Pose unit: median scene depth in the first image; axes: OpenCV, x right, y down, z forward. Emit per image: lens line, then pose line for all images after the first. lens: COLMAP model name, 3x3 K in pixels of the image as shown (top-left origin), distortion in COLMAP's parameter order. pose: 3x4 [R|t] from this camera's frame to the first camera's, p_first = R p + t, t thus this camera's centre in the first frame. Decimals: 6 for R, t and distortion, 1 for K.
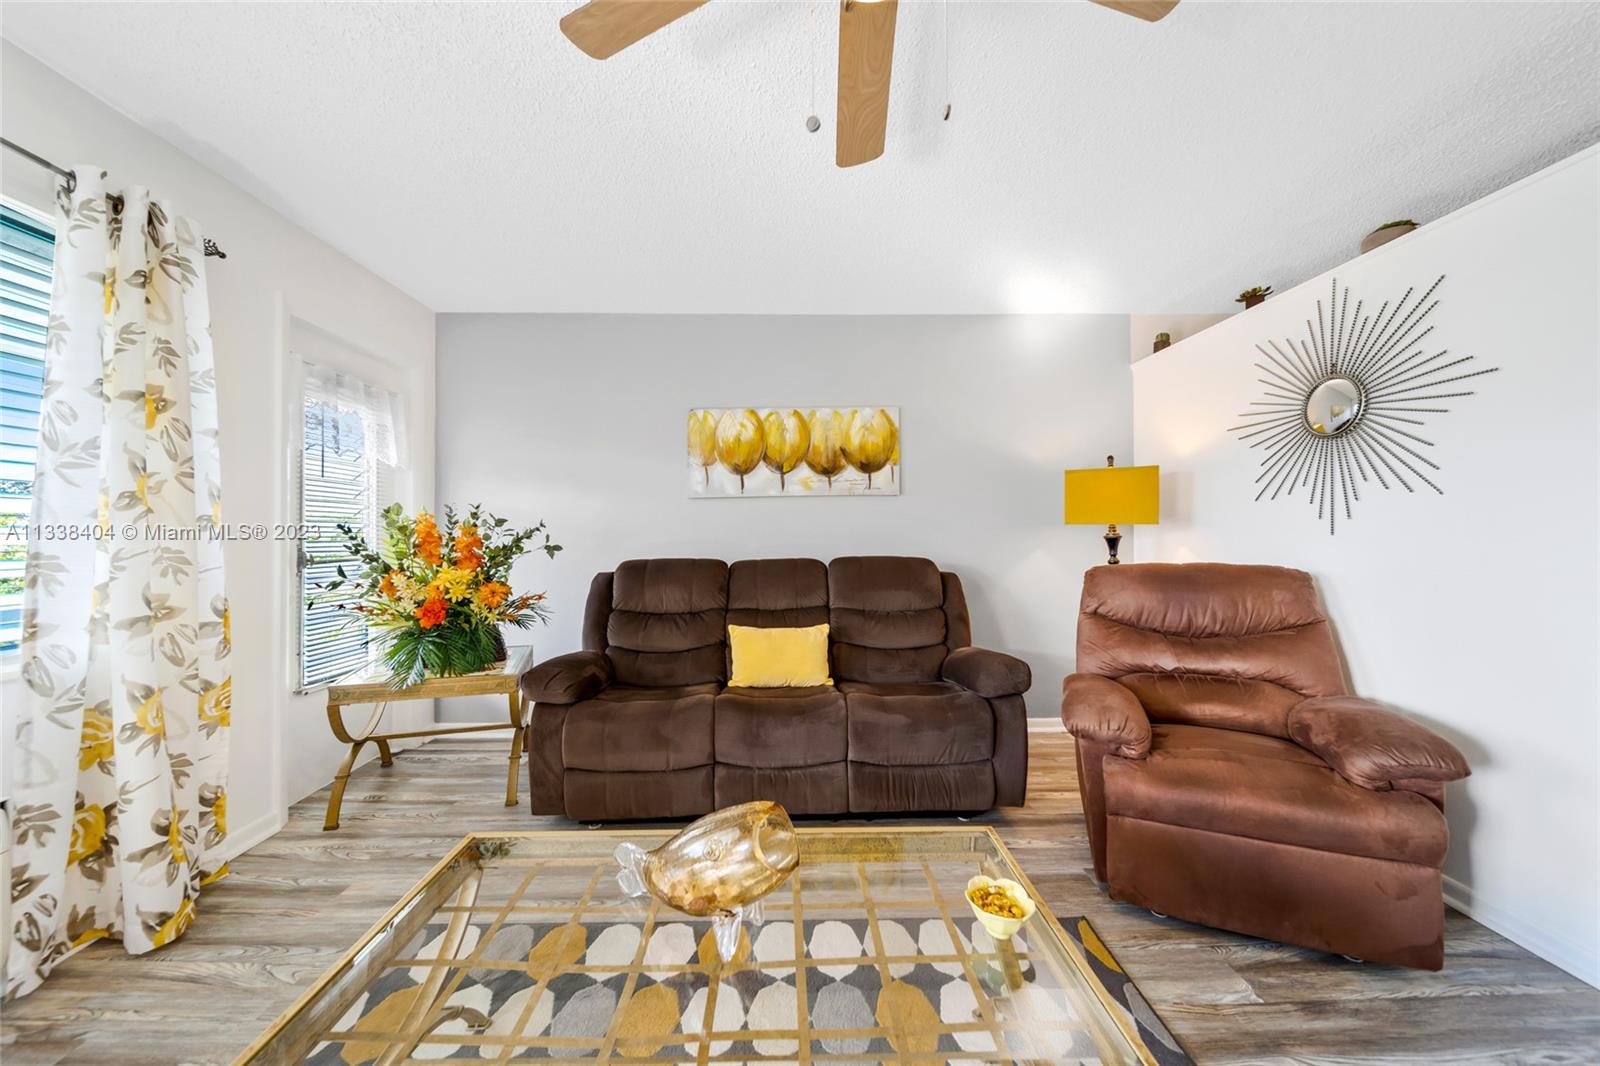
lens RADIAL K [[556.5, 0, 778.7], [0, 556.5, 527.1], [0, 0, 1]] dist [0.007661, -0.003369]
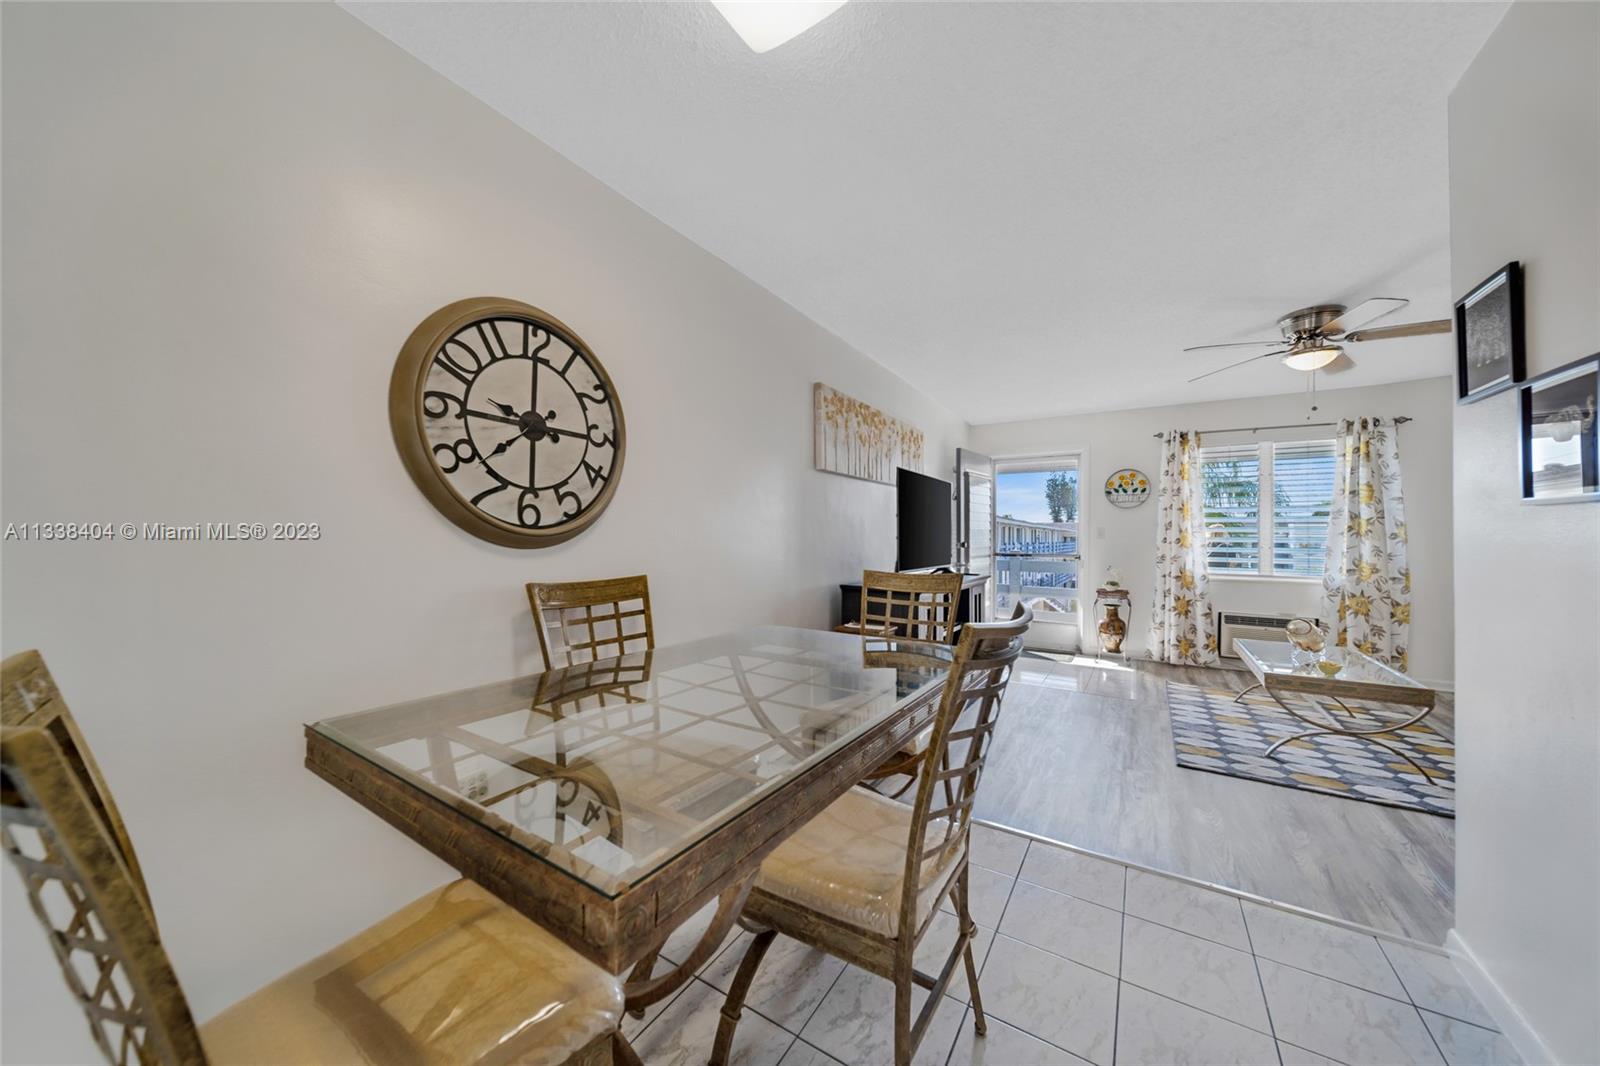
lens RADIAL K [[556.5, 0, 784.8], [0, 556.5, 533.0], [0, 0, 1]] dist [0.007661, -0.003369]
pose [[-0.549477, -0.005393, -0.835492, 1.869250], [0.003135, 0.999959, -0.008517, -0.006327], [0.835503, -0.007299, -0.549437, 0.095297]]
